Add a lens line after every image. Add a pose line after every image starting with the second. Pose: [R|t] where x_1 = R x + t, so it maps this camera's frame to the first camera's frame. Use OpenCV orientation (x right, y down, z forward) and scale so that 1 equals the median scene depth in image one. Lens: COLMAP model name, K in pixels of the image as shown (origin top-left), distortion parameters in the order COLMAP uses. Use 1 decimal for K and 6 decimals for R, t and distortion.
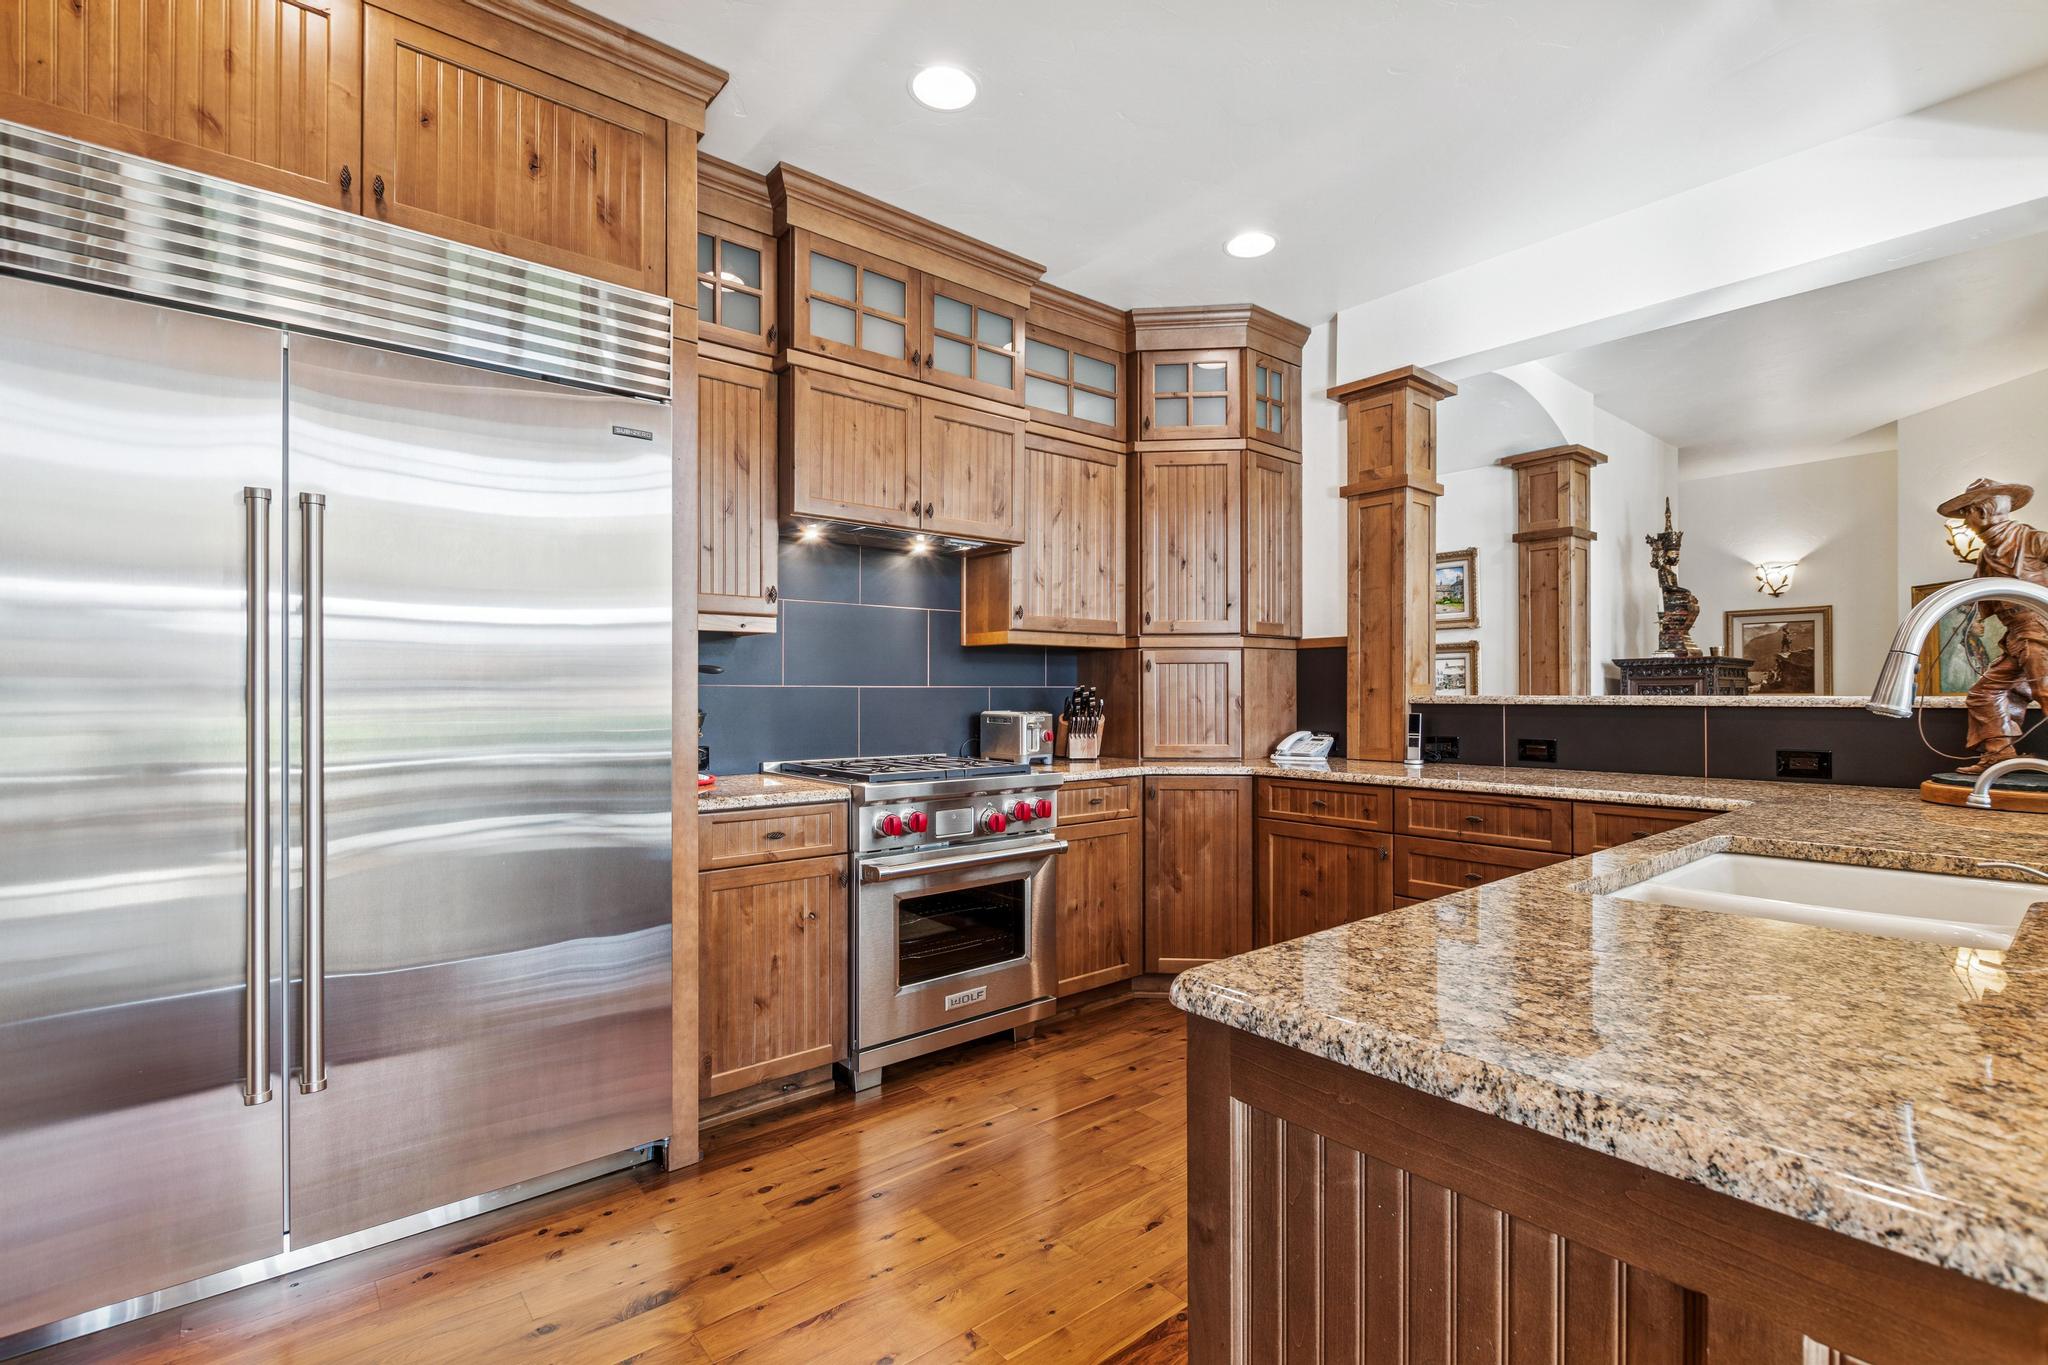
lens RADIAL K [[934.0, 0, 1024.0], [0, 934.0, 682.5], [0, 0, 1]] dist [0.001347, -0.000021]
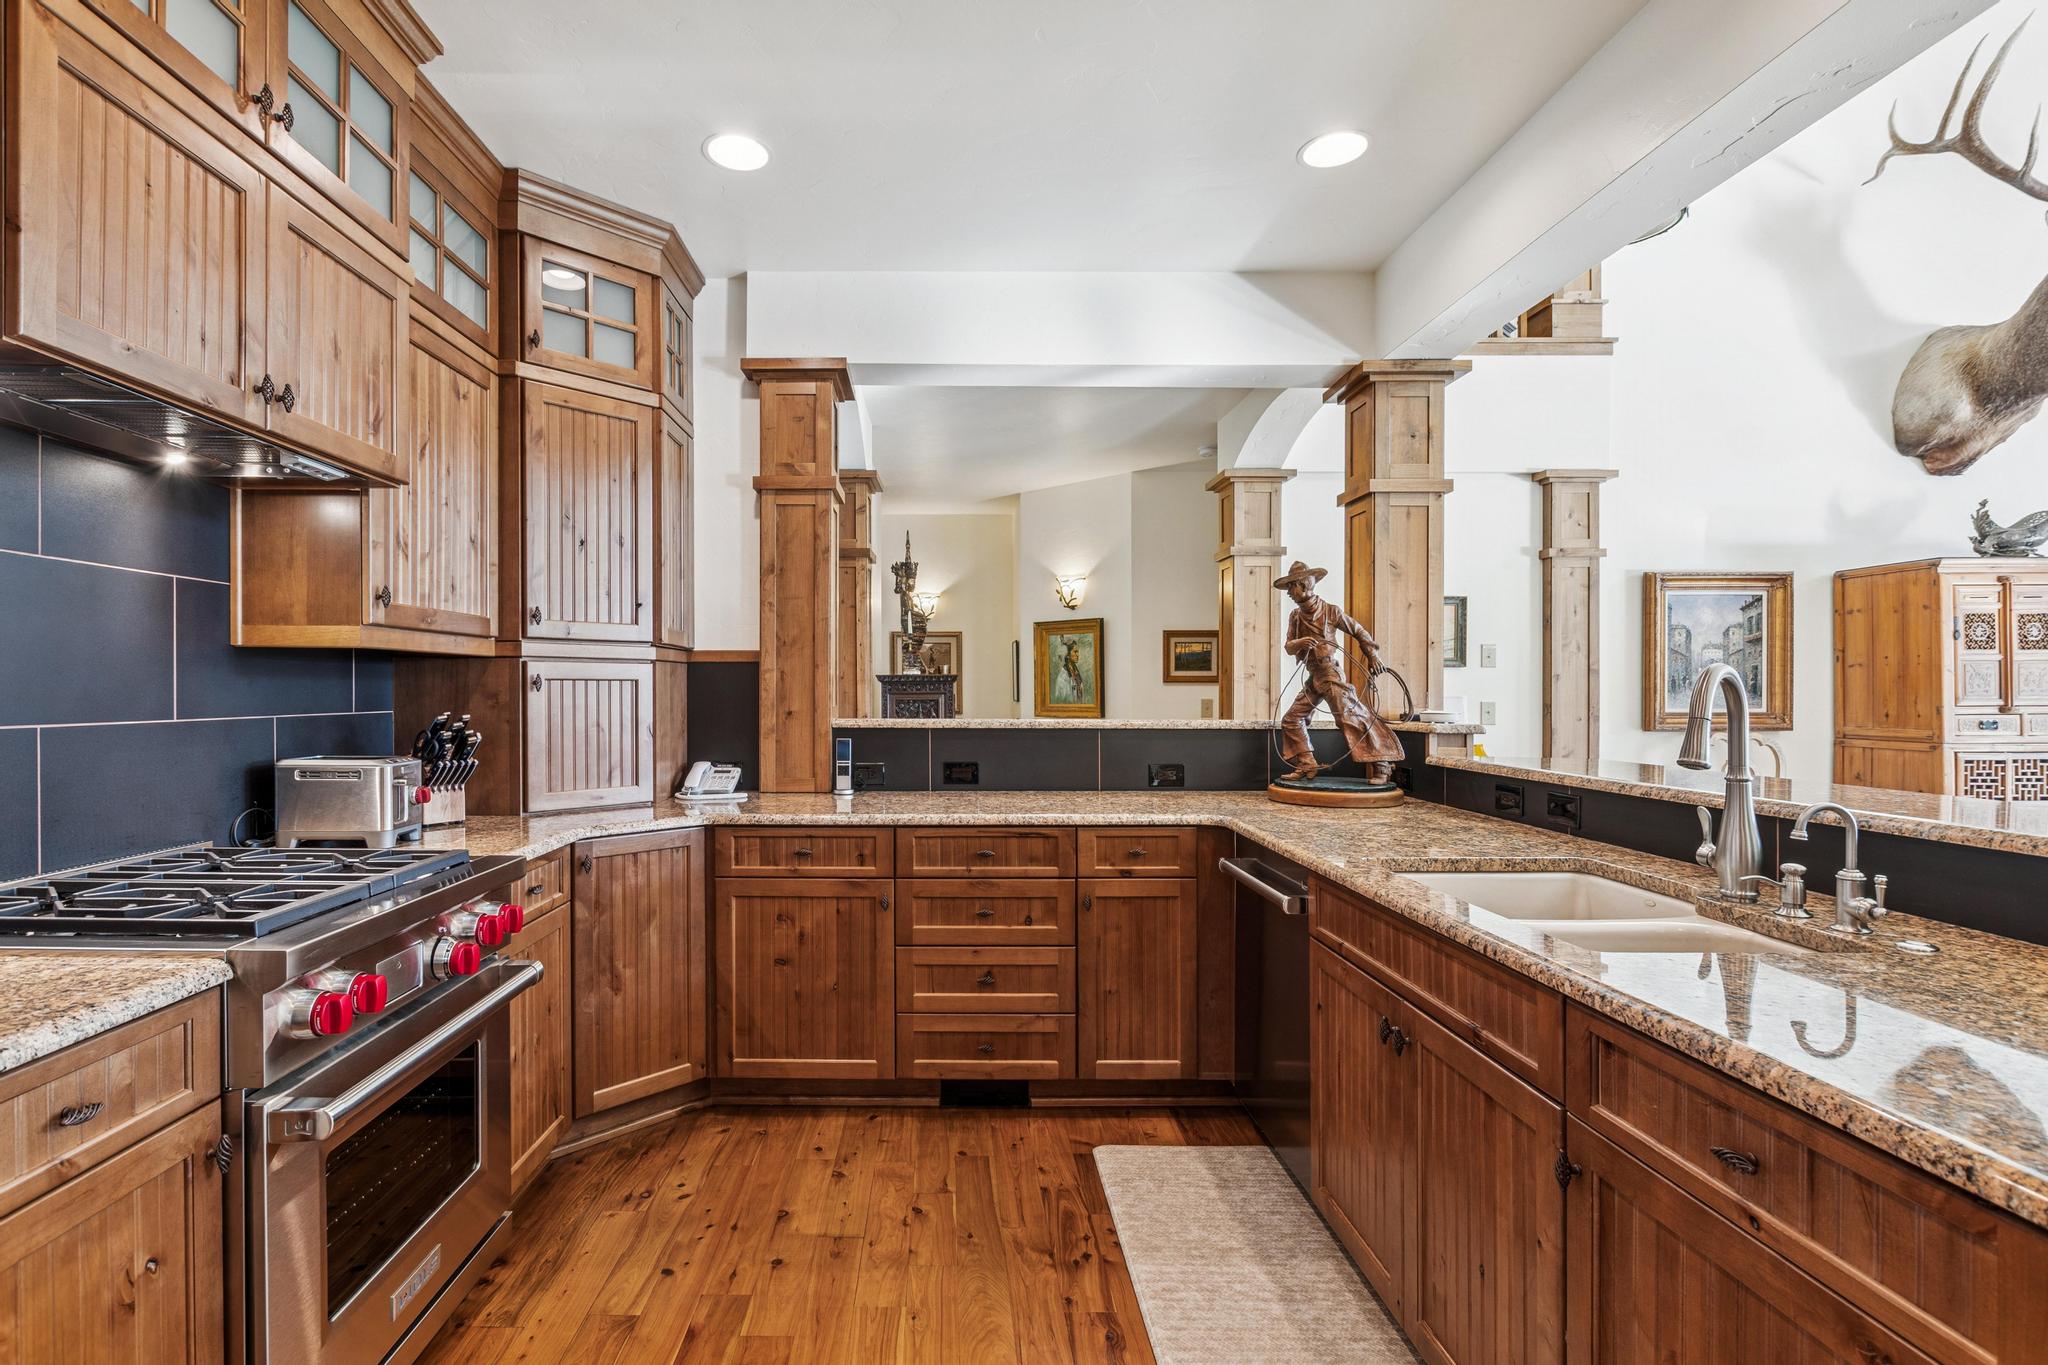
lens RADIAL K [[970.3, 0, 928.0], [0, 970.3, 690.8], [0, 0, 1]] dist [0.000443, -0.001202]
pose [[0.647473, 0.001213, 0.762088, -0.246505], [-0.011630, 0.999898, 0.008289, -0.022291], [-0.762000, -0.014230, 0.647421, 0.309804]]
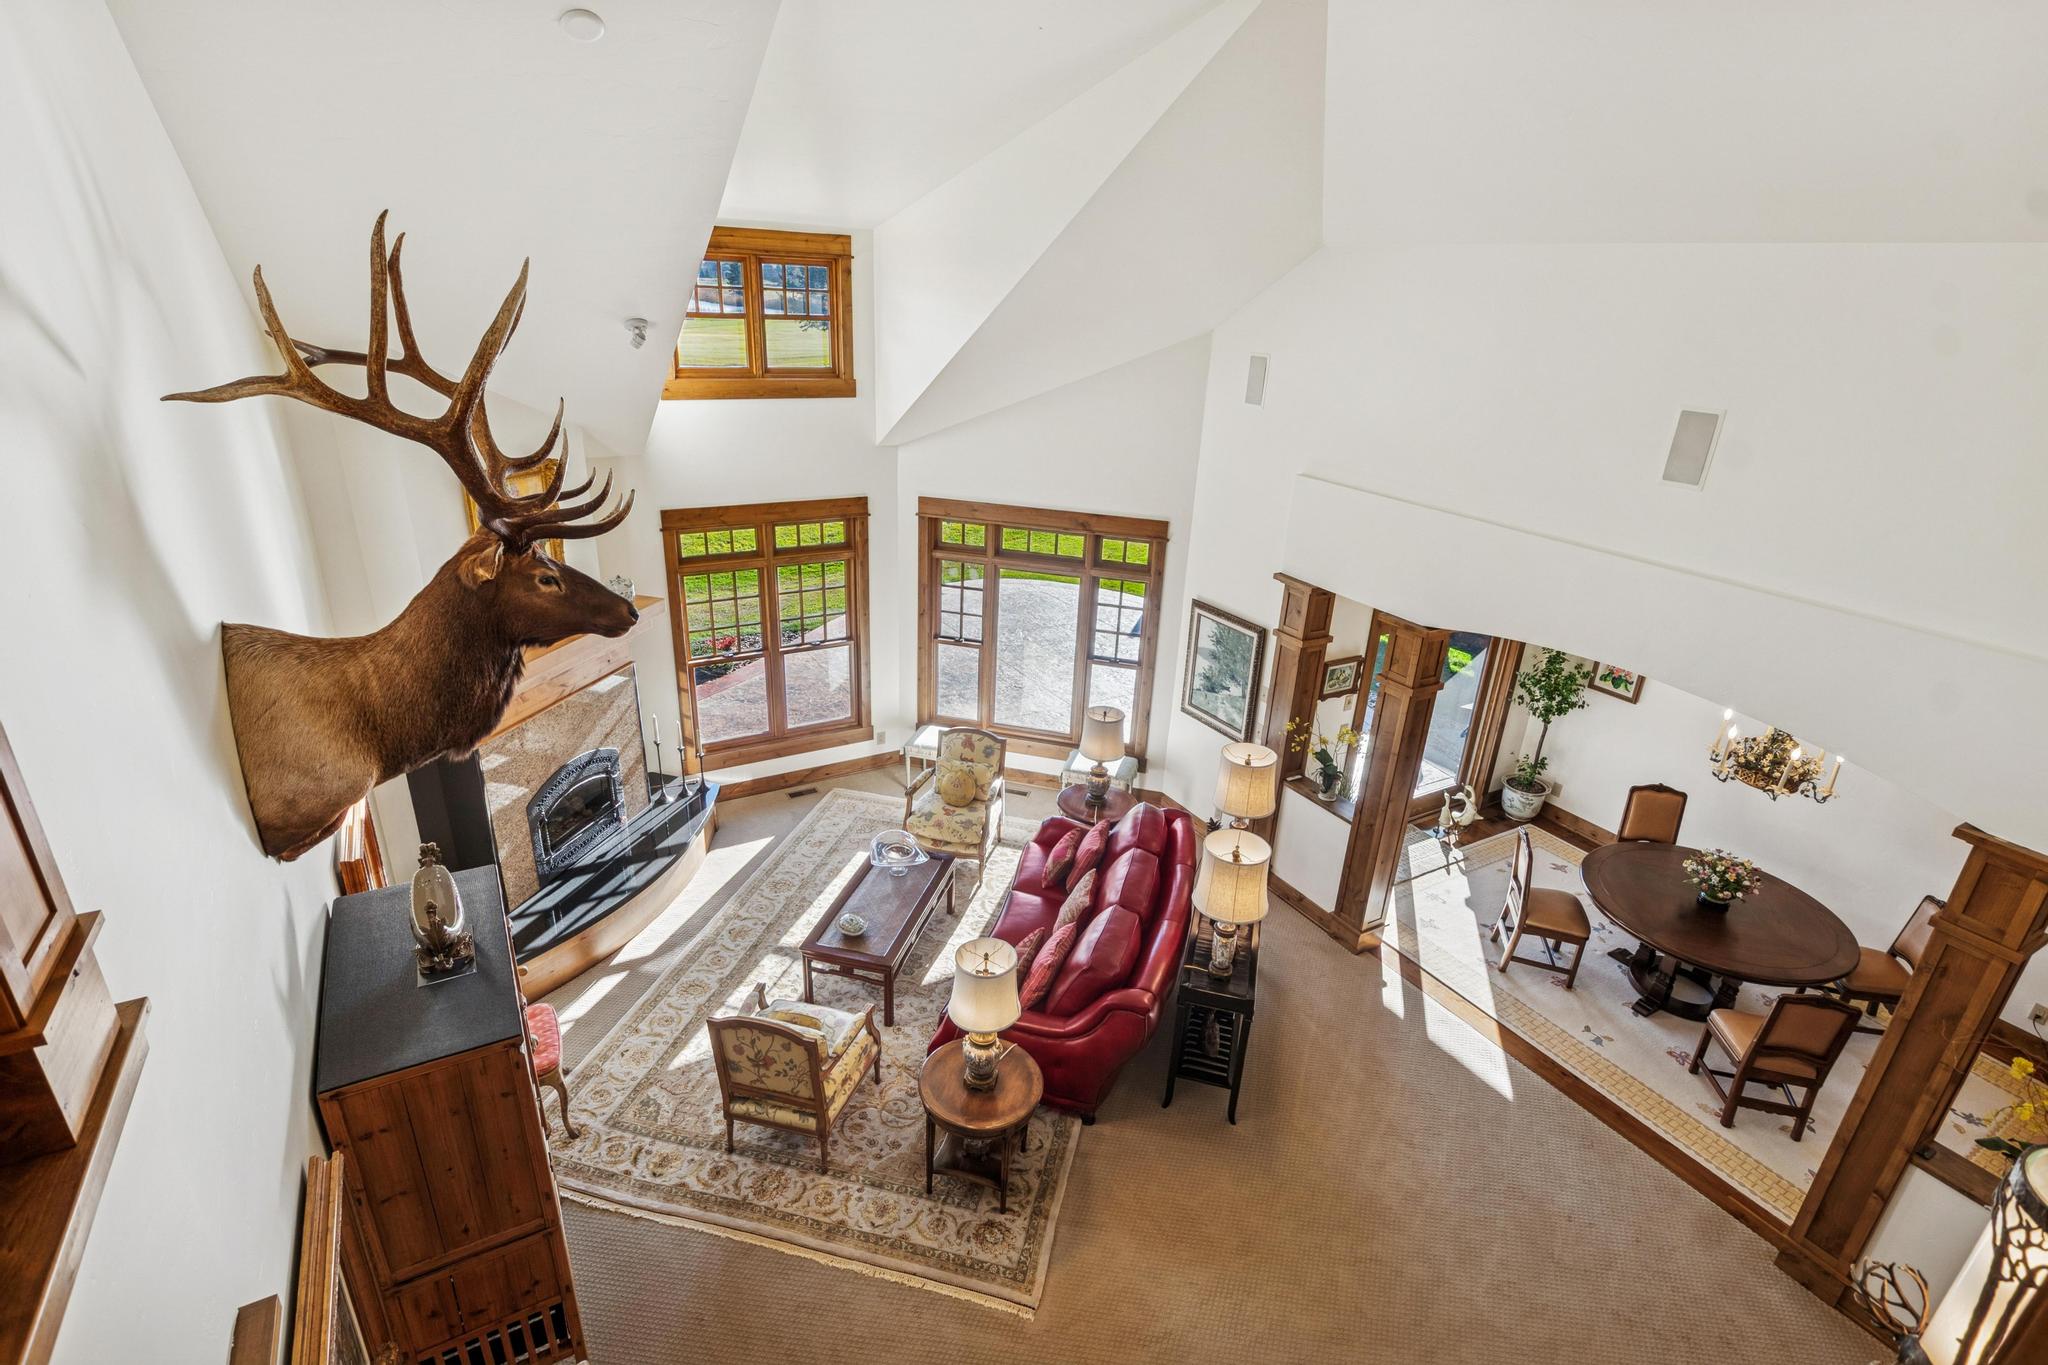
lens RADIAL K [[980.7, 0, 1022.9], [0, 980.7, 710.7], [0, 0, 1]] dist [-0.000875, -0.000324]
pose [[-0.985639, -0.102002, 0.134575, 0.966083], [-0.042079, 0.920167, 0.389259, -0.793592], [-0.163537, 0.378006, -0.911245, 0.732404]]
